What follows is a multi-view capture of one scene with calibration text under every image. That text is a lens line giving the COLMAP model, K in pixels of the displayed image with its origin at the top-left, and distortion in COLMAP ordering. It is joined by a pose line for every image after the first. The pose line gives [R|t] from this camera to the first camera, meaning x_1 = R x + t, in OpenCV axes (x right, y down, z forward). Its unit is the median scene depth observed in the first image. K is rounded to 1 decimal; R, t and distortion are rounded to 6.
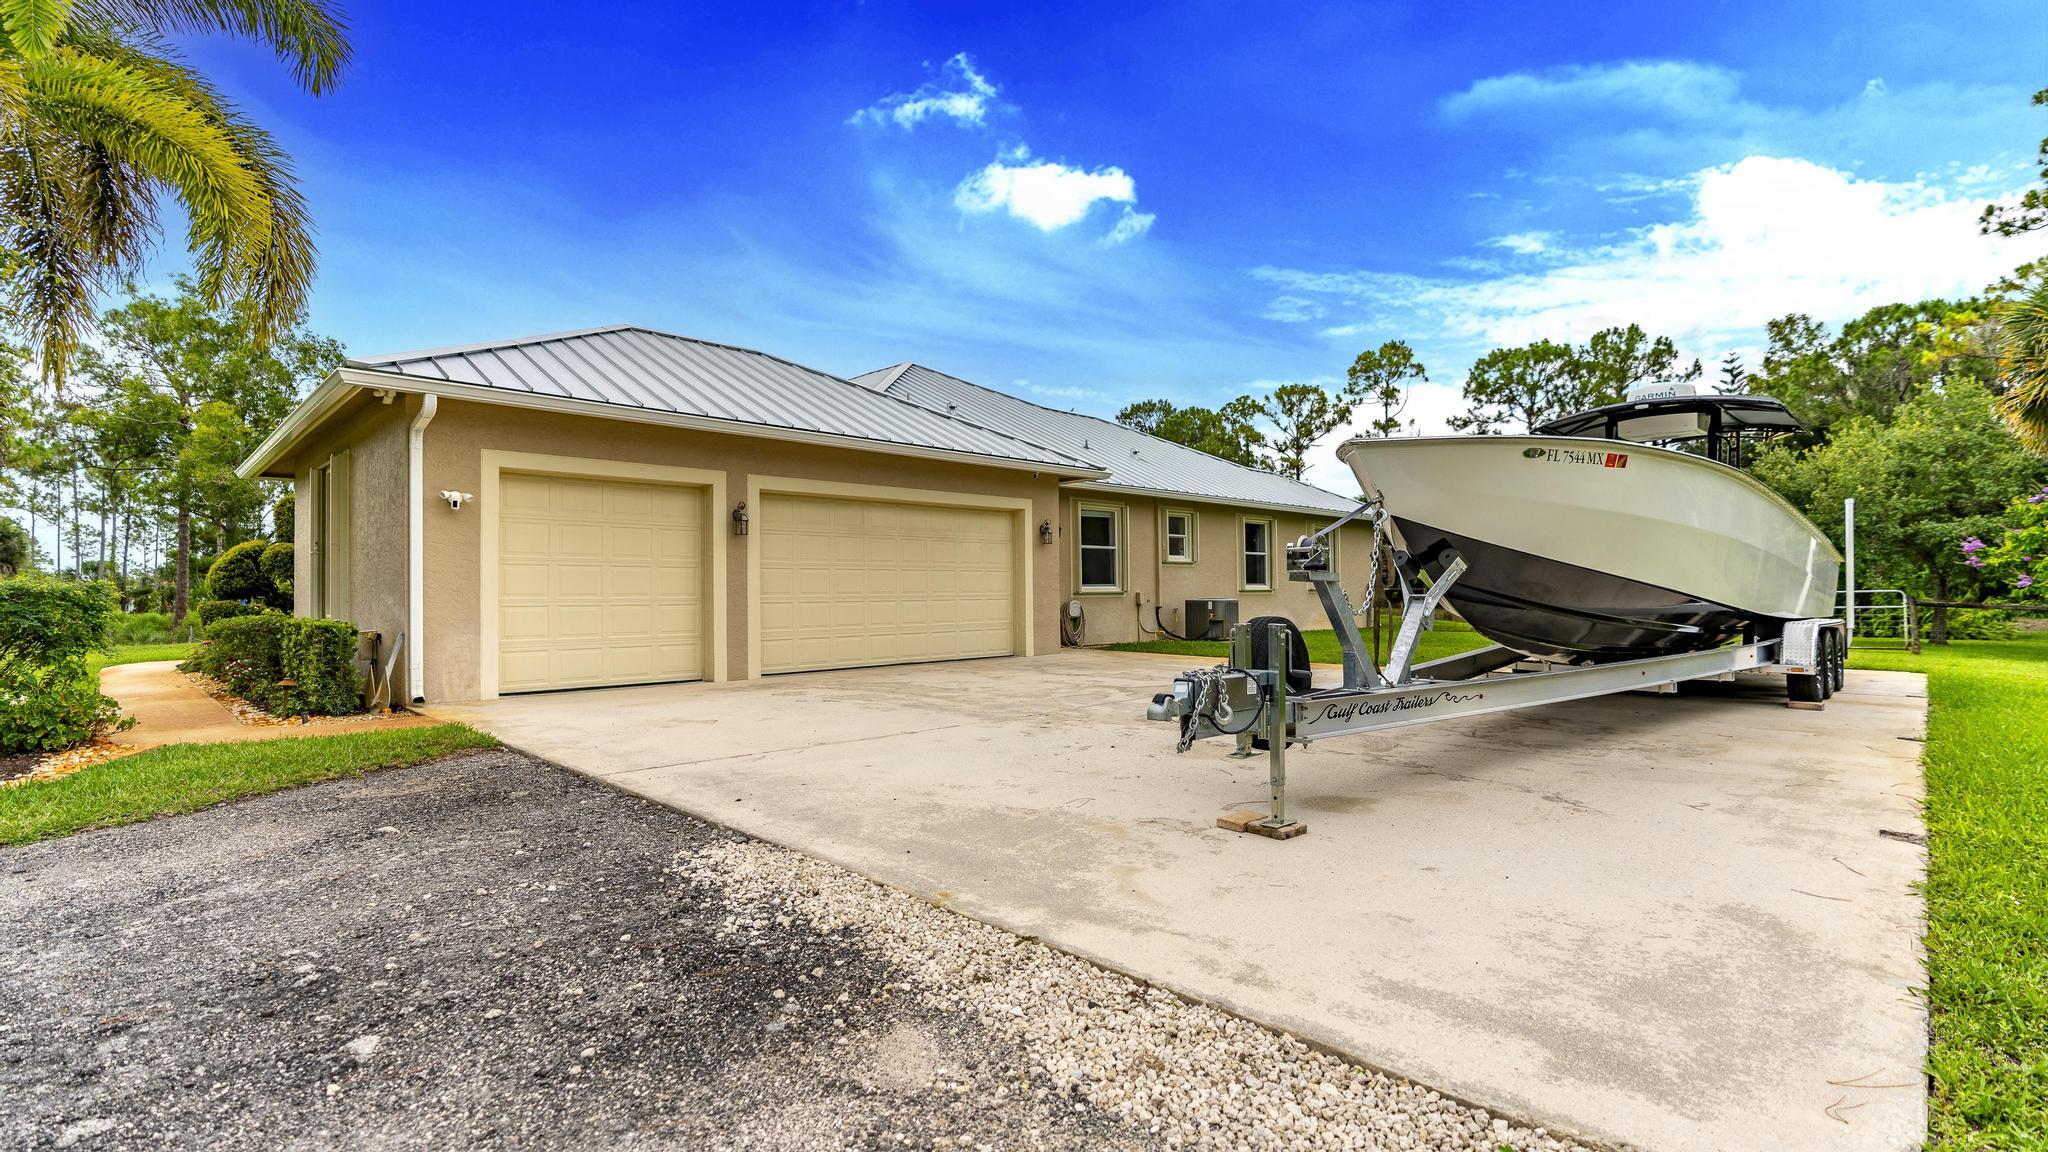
lens RADIAL K [[937.0, 0, 1022.3], [0, 937.0, 574.0], [0, 0, 1]] dist [-0.002012, 0.000823]
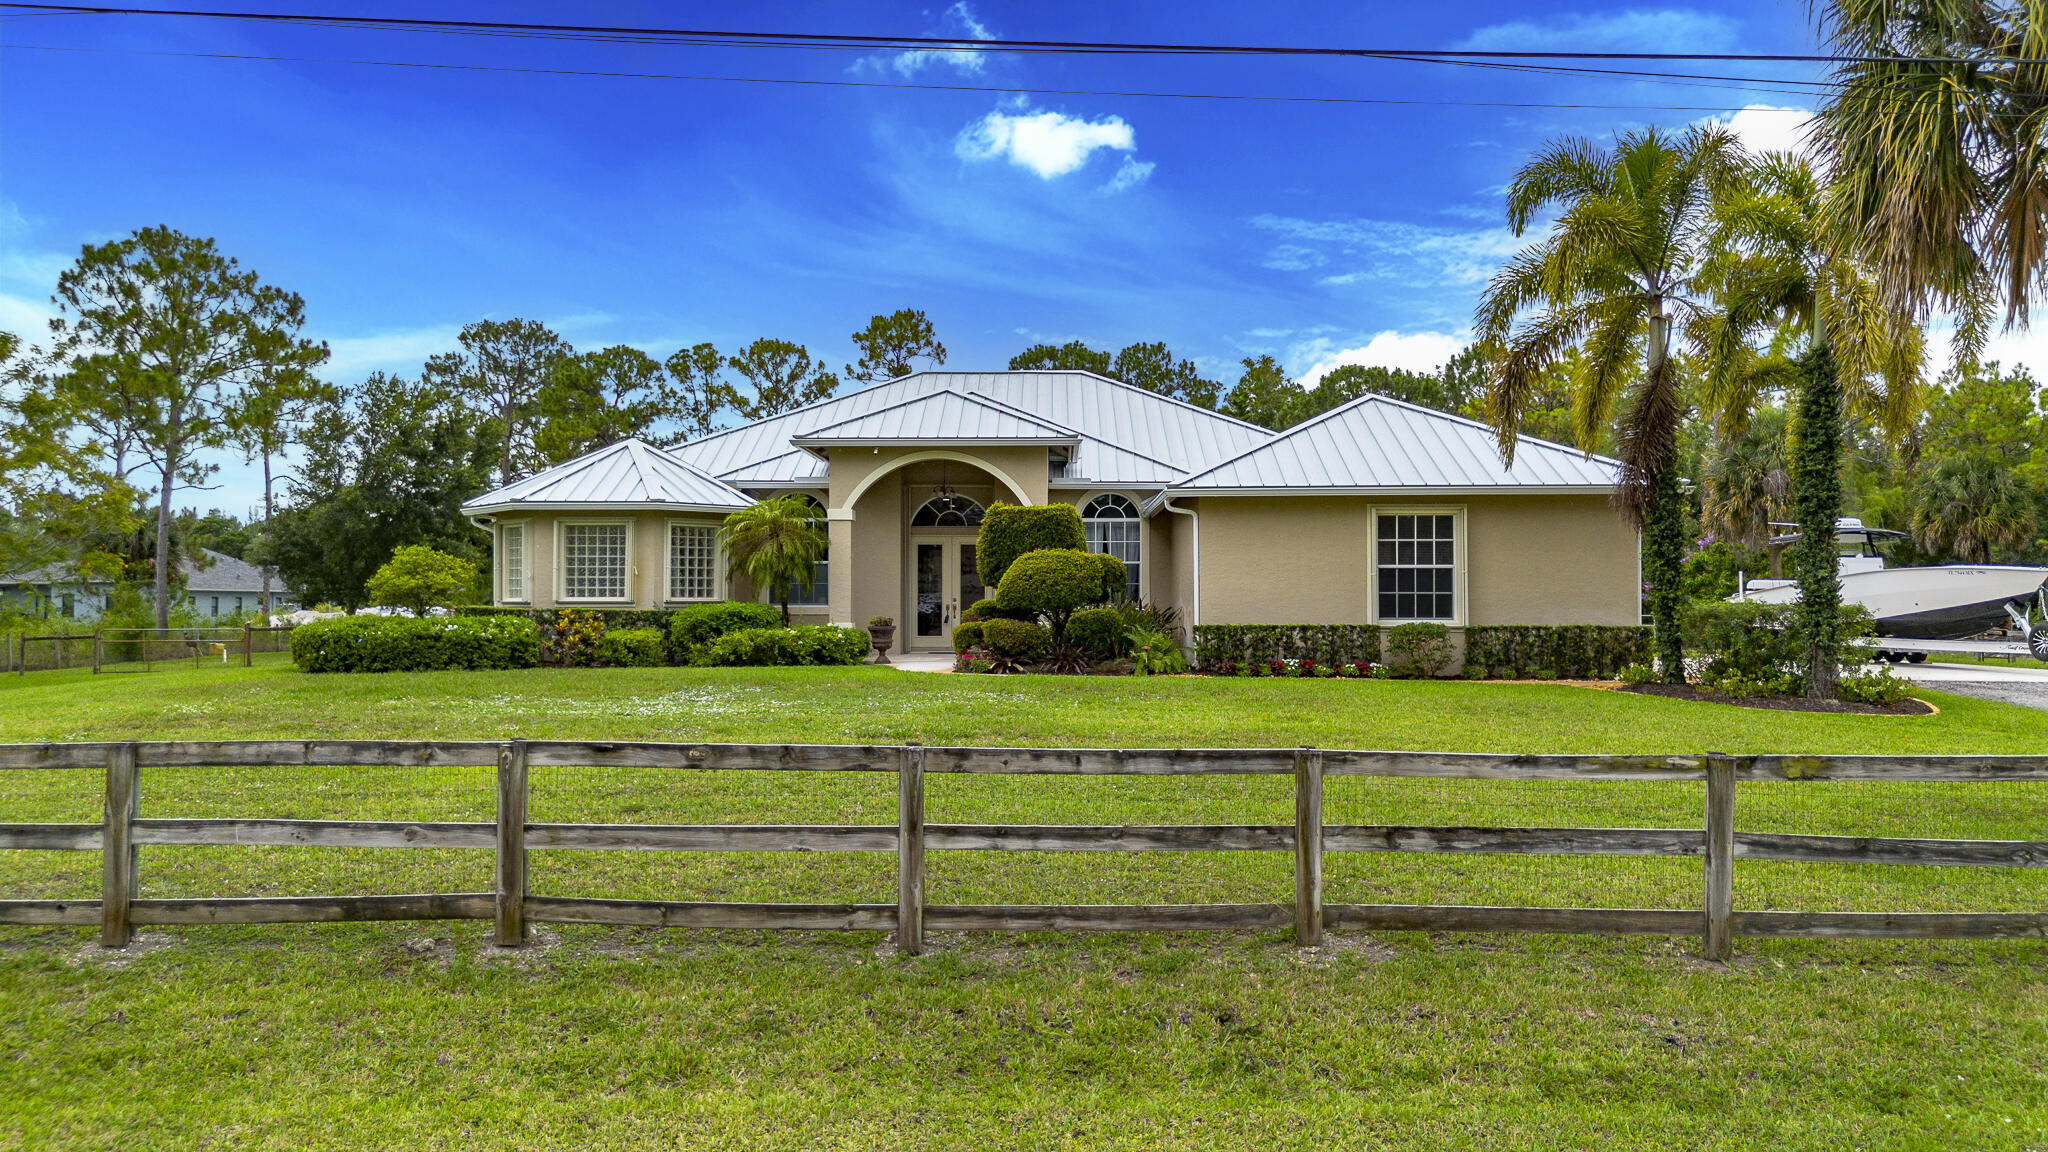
lens RADIAL K [[1462.8, 0, 1031.3], [0, 1462.8, 567.0], [0, 0, 1]] dist [0.068987, -0.067411]
pose [[0.727726, 0.032488, 0.685098, -0.412404], [-0.025849, 0.999467, -0.019938, 0.003390], [-0.685380, -0.003200, 0.728178, -0.026525]]
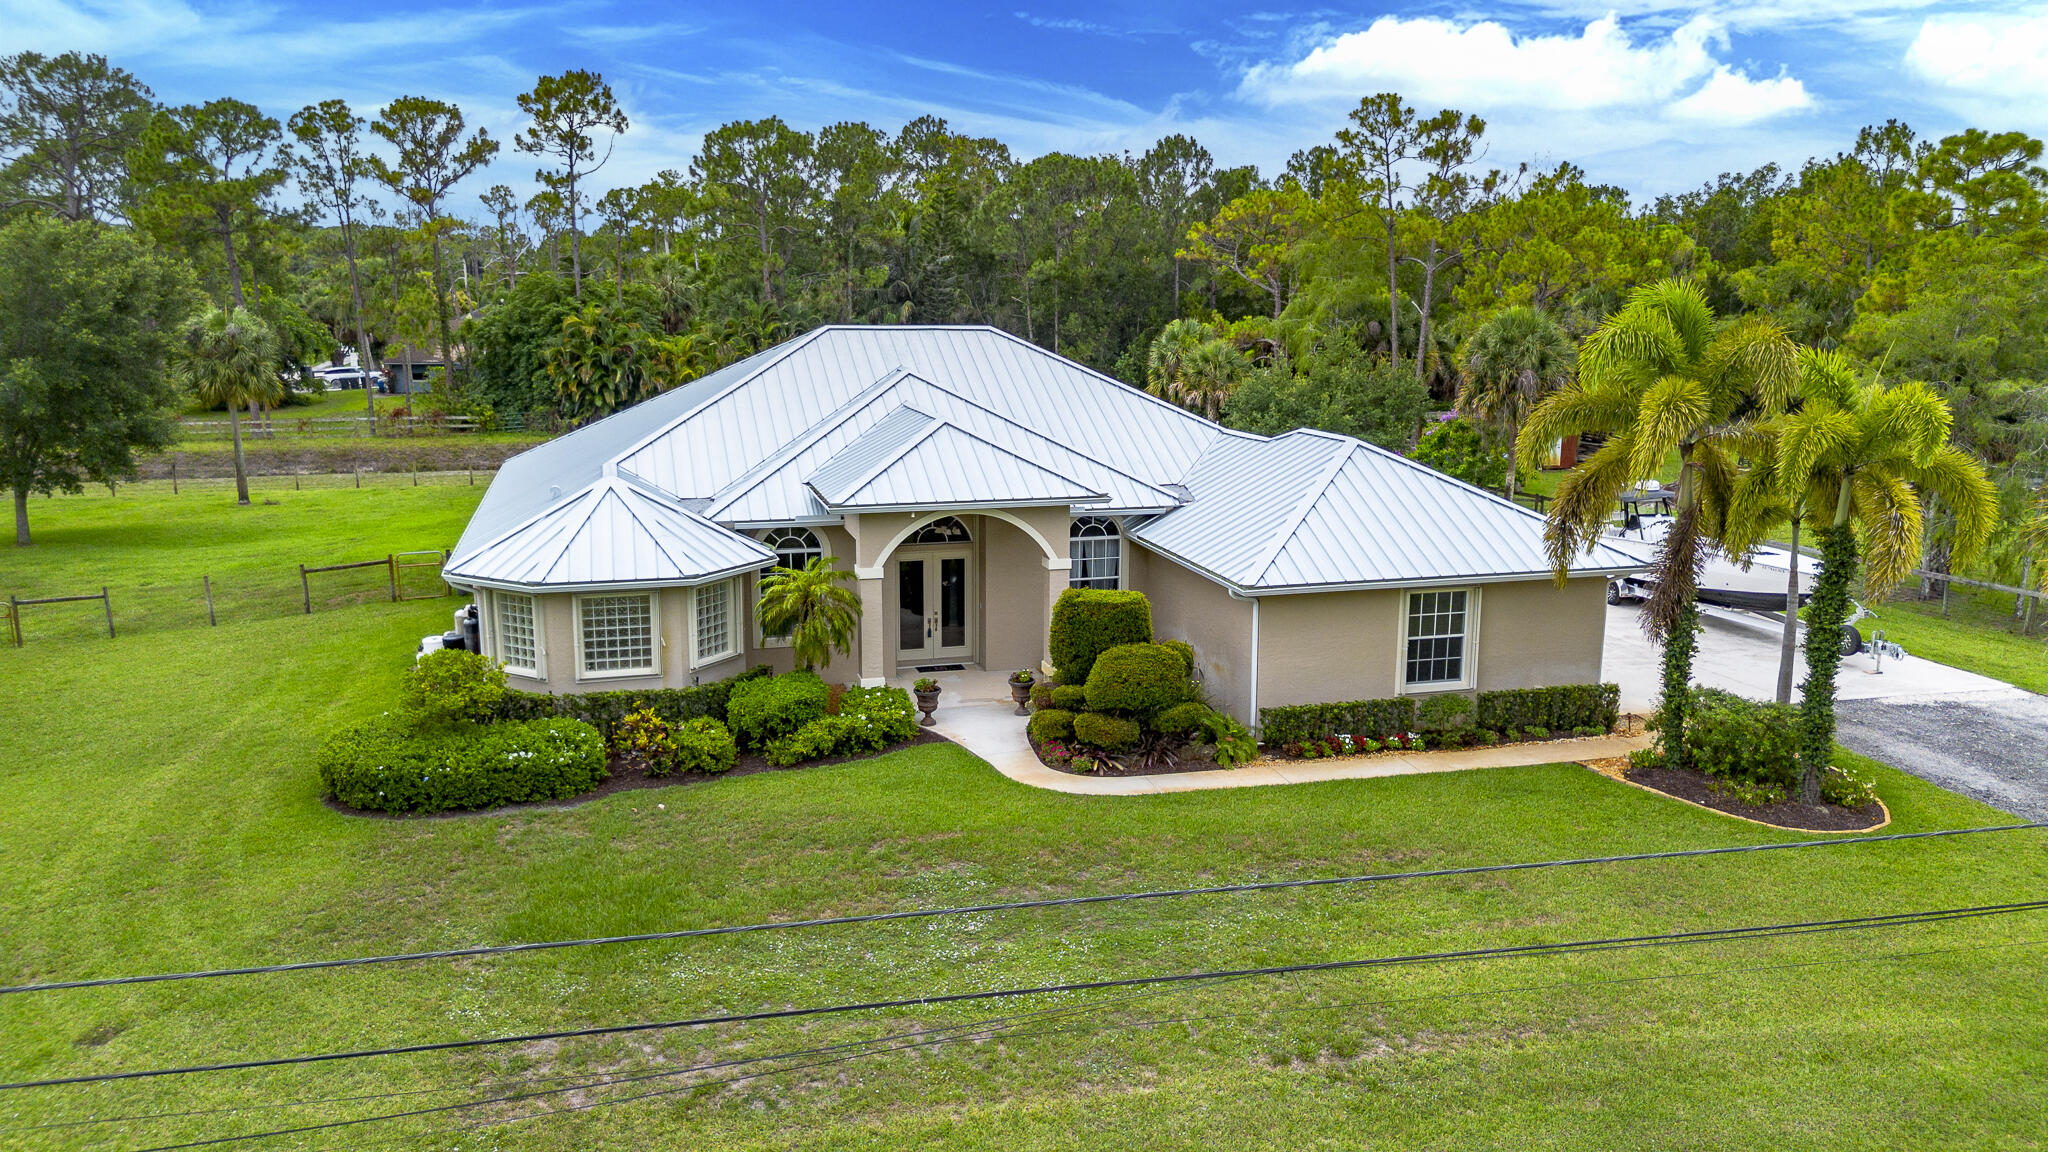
lens RADIAL K [[1462.8, 0, 1034.3], [0, 1462.8, 563.9], [0, 0, 1]] dist [0.068987, -0.067411]
pose [[0.498731, -0.146203, 0.854337, -0.491801], [-0.030080, 0.982158, 0.185636, -0.092103], [-0.866235, -0.118281, 0.485435, 0.065843]]
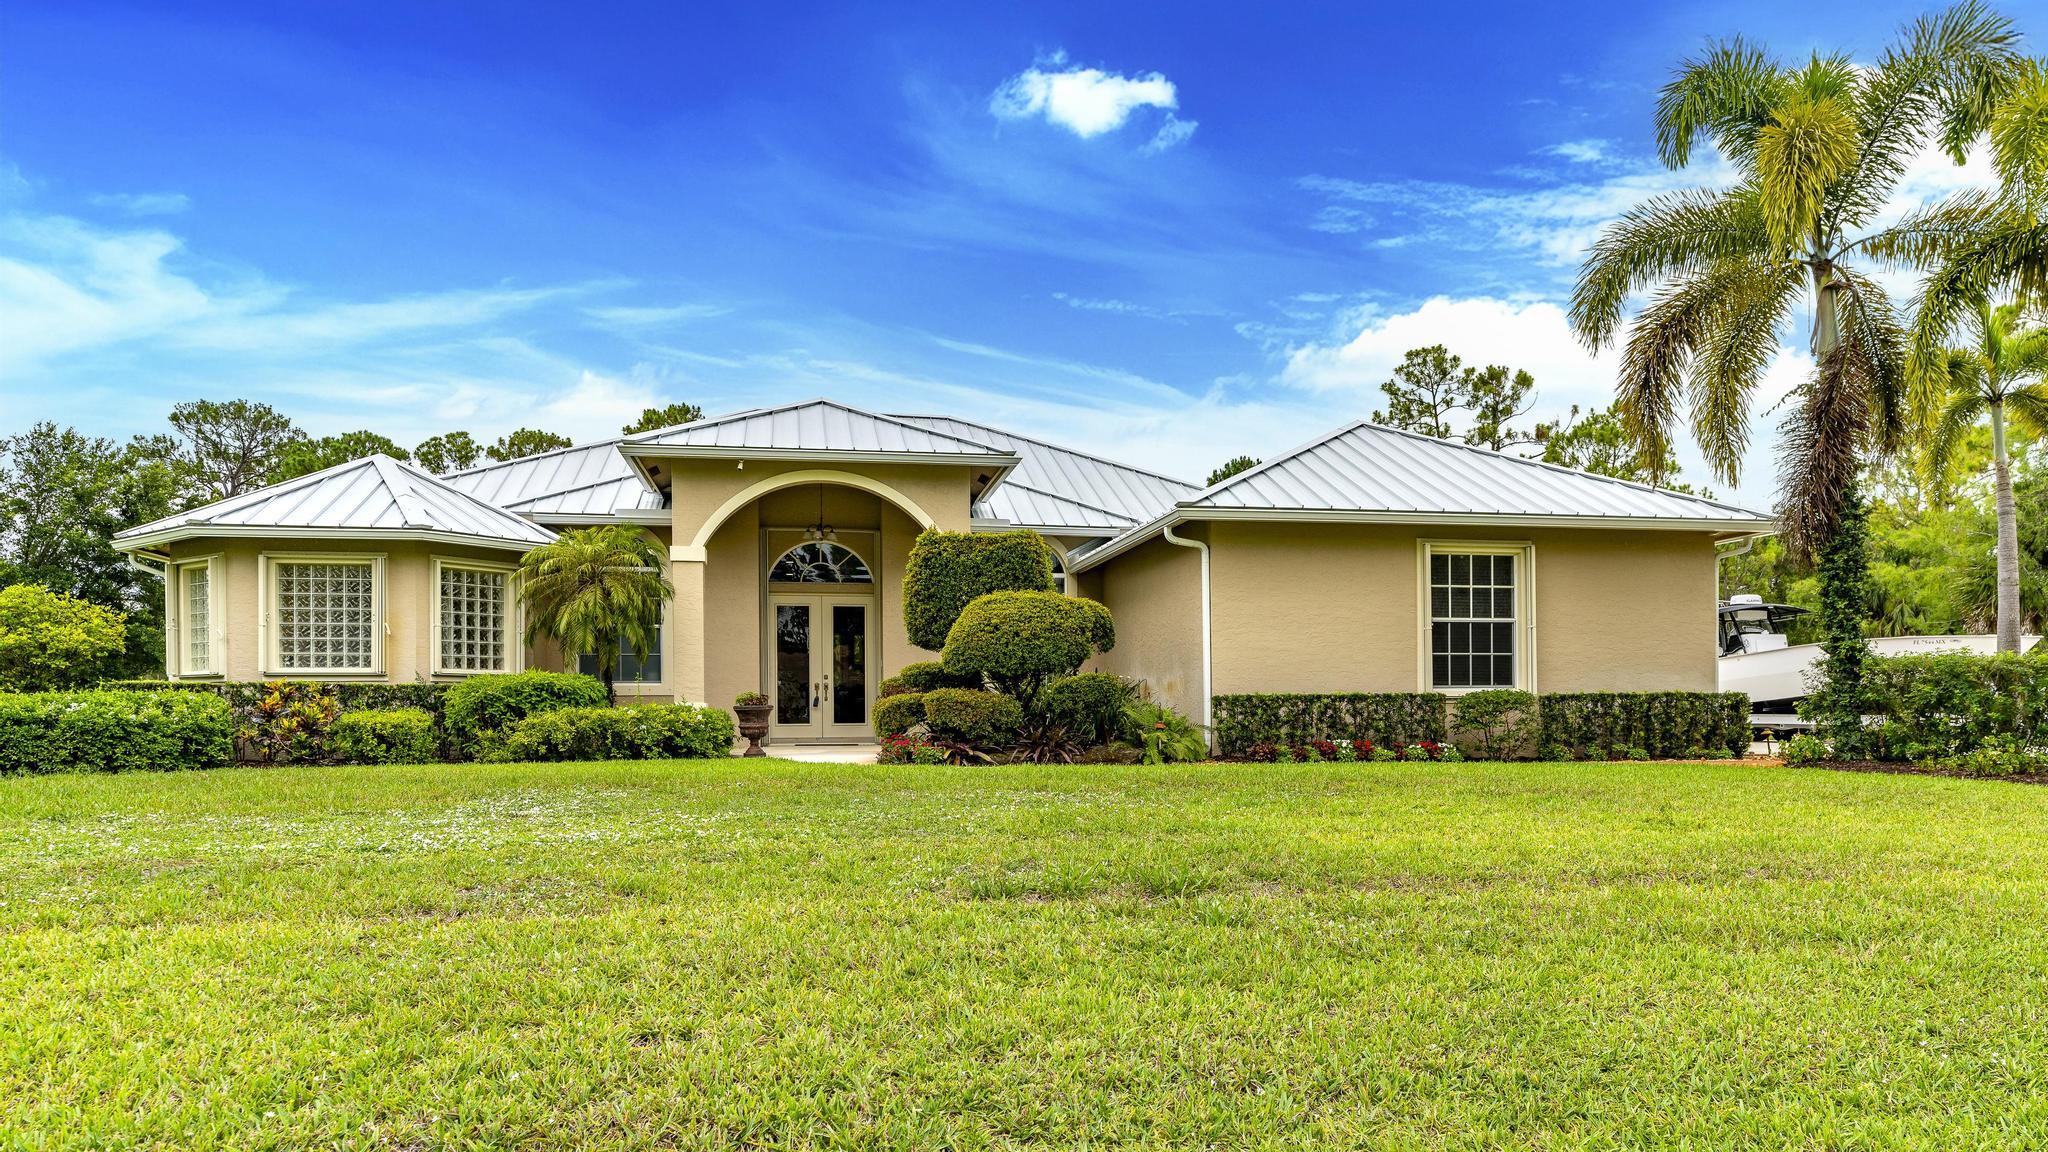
lens RADIAL K [[1301.7, 0, 1068.8], [0, 1301.7, 714.6], [0, 0, 1]] dist [-0.009562, 0.013370]
pose [[0.558090, 0.009758, 0.829723, -0.351980], [-0.018853, 0.999822, 0.000922, 0.012463], [-0.829566, -0.016157, 0.558174, 0.087865]]
